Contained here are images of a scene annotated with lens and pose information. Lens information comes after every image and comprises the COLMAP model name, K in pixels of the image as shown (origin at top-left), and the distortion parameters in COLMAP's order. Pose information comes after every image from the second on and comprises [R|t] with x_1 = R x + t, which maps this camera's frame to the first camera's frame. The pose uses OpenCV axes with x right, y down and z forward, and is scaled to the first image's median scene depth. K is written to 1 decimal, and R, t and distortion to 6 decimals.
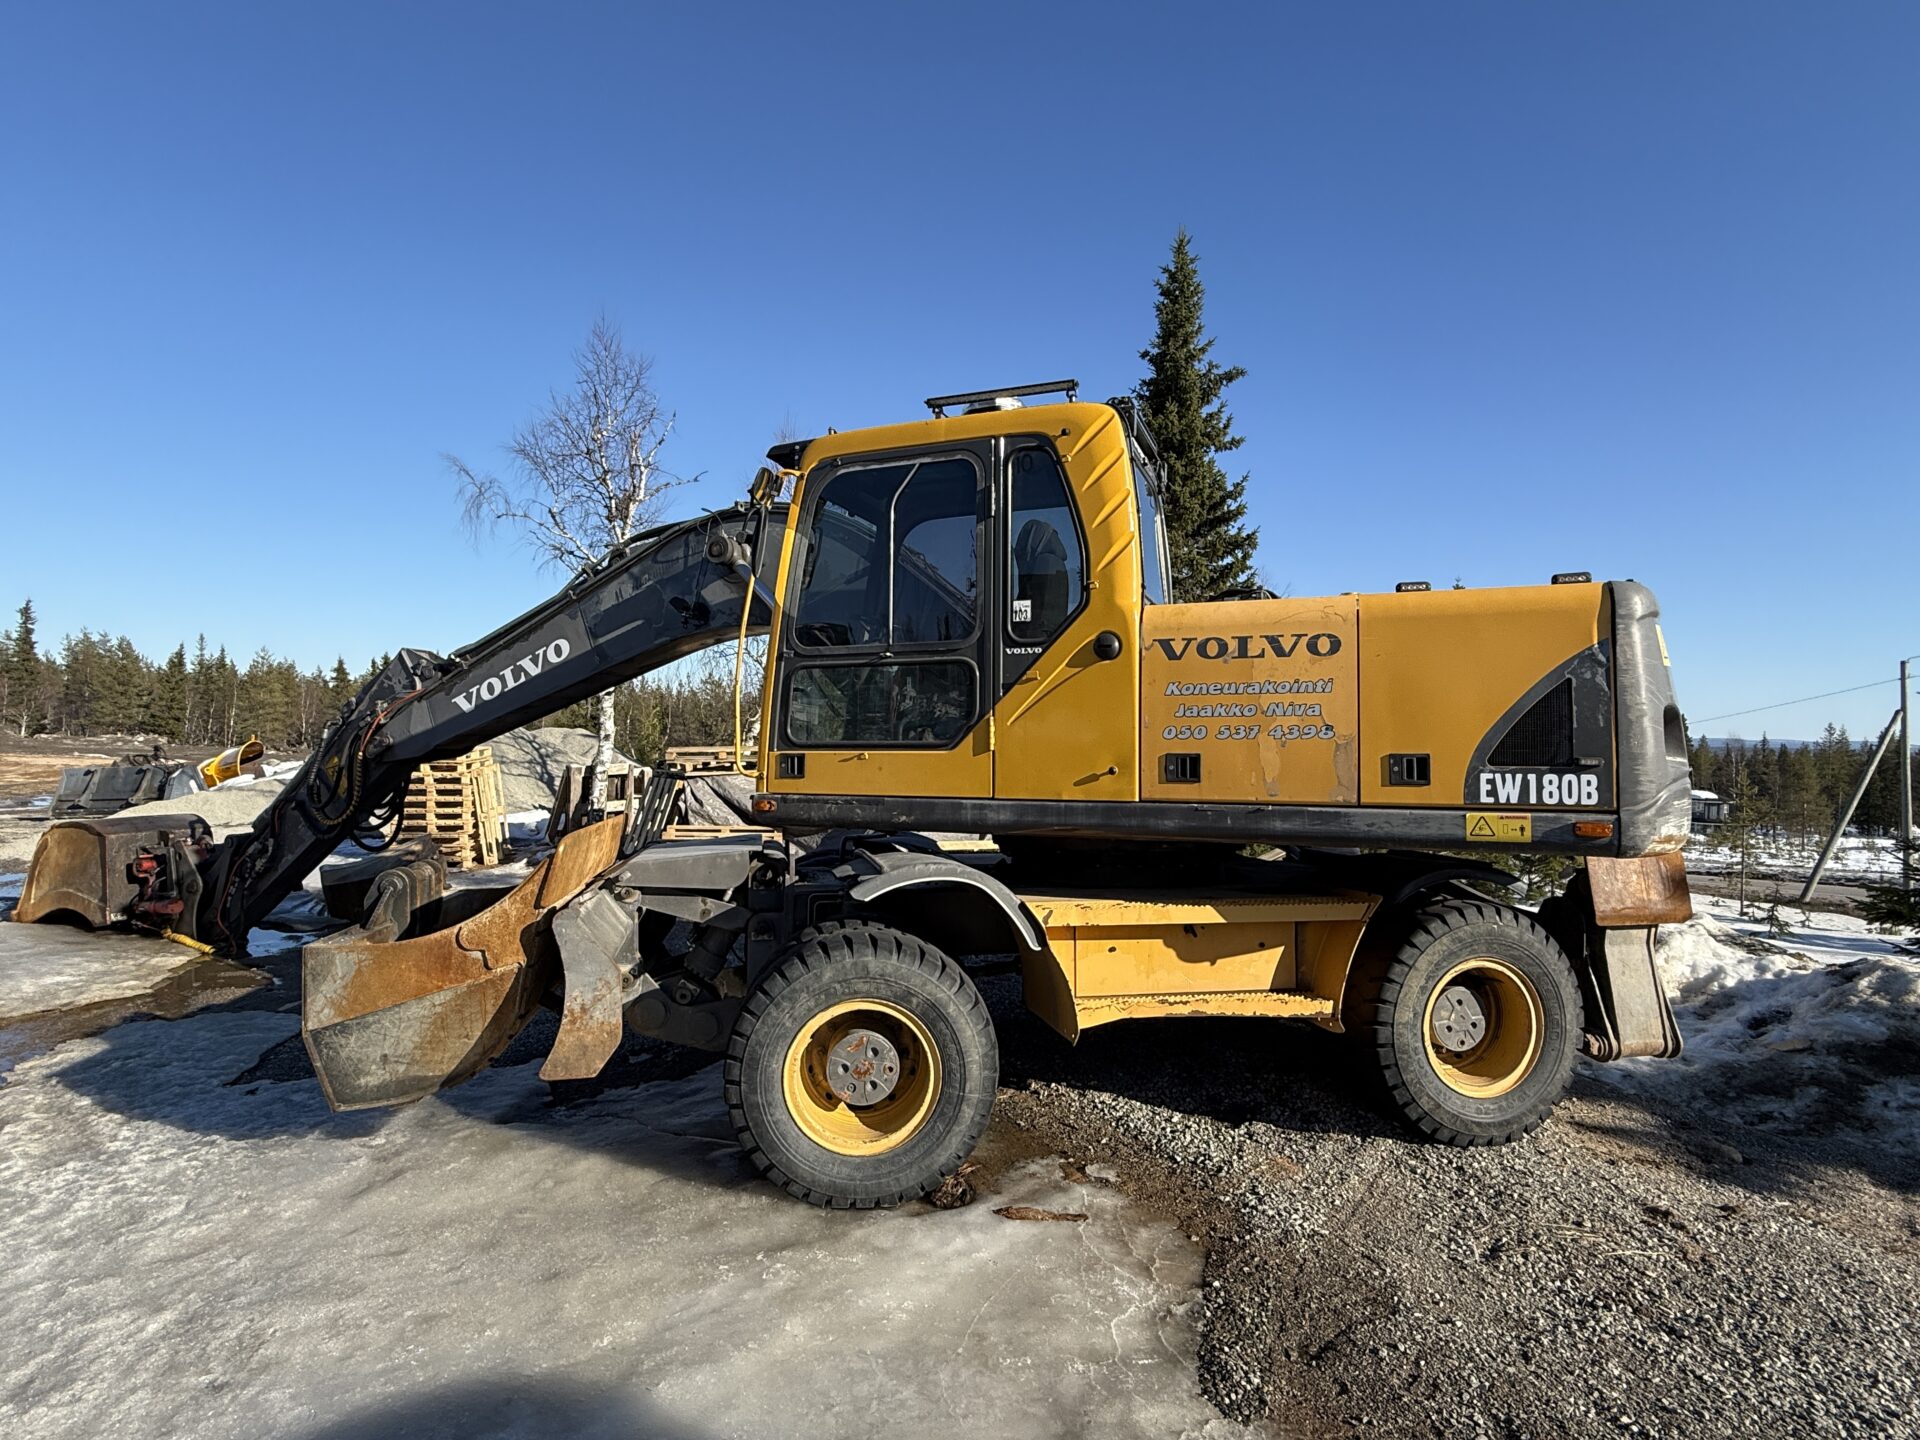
lens RADIAL K [[962.2, 0, 957.8], [0, 962.2, 721.5], [0, 0, 1]] dist [-0.003284, -0.000026]
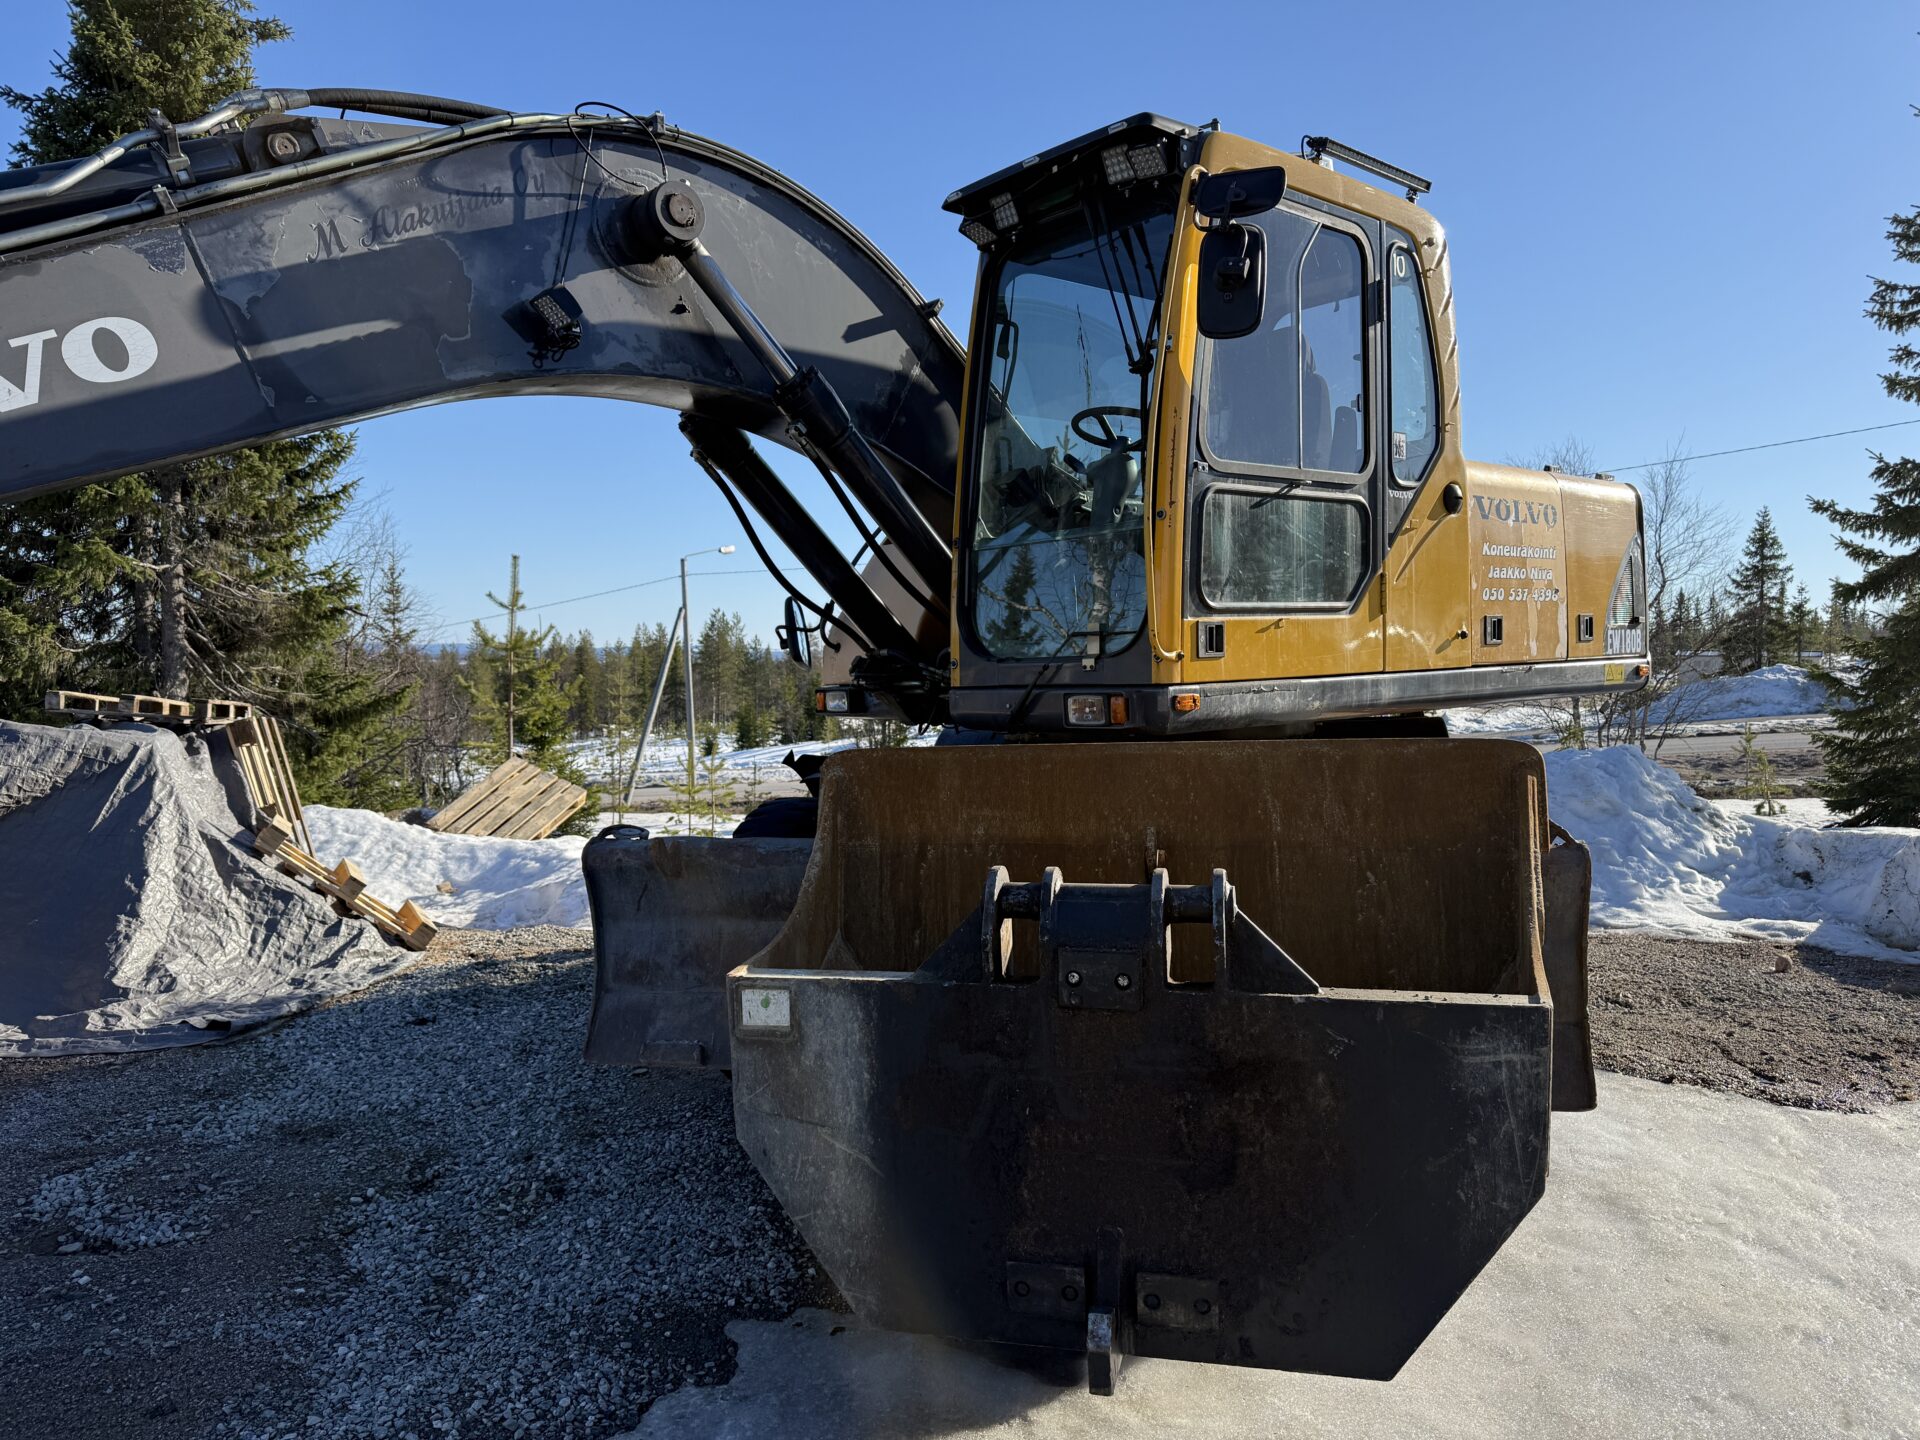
lens RADIAL K [[1343.3, 0, 960.9], [0, 1343.3, 730.7], [0, 0, 1]] dist [0.064731, -0.078773]
pose [[0.447922, -0.070474, 0.891291, -1.180167], [-0.001595, 0.996824, 0.079620, 0.038324], [-0.894071, -0.037085, 0.446387, 0.814550]]
